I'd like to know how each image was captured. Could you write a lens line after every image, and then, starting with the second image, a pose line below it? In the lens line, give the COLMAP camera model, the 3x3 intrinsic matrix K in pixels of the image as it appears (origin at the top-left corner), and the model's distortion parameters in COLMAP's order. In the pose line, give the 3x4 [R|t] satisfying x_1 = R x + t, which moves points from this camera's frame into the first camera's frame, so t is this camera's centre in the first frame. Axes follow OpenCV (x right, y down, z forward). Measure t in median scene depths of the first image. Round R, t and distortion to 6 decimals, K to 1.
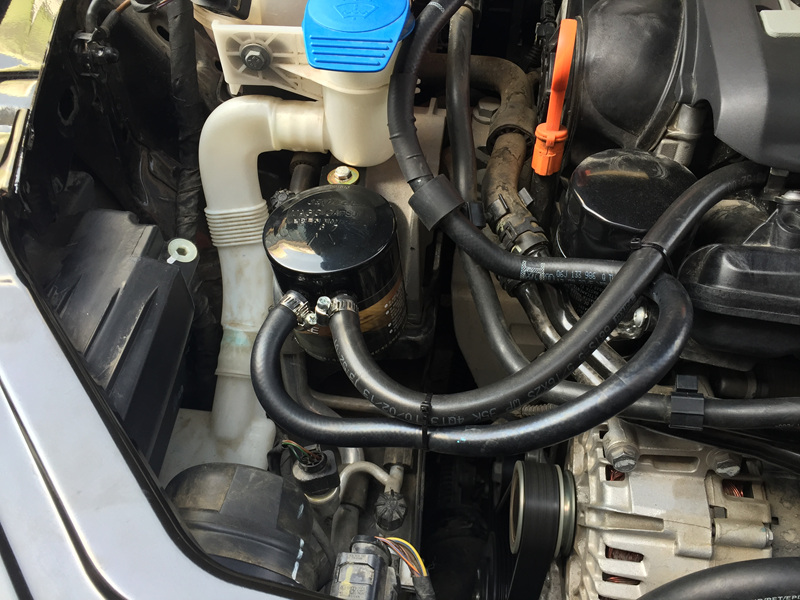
lens RADIAL K [[679.7, 0, 400.0], [0, 679.7, 300.0], [0, 0, 1]] dist [0.075081, -0.104463]
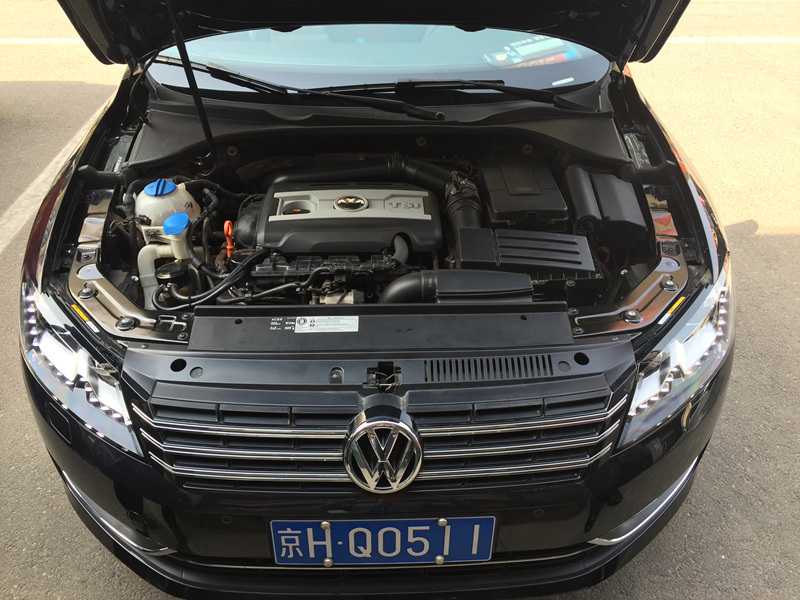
lens RADIAL K [[679.7, 0, 400.0], [0, 679.7, 300.0], [0, 0, 1]] dist [0.075081, -0.104463]
pose [[0.988800, -0.081699, 0.124899, 0.679839], [0.110908, 0.962231, -0.248619, 1.159769], [-0.099869, 0.259687, 0.960515, -2.860280]]
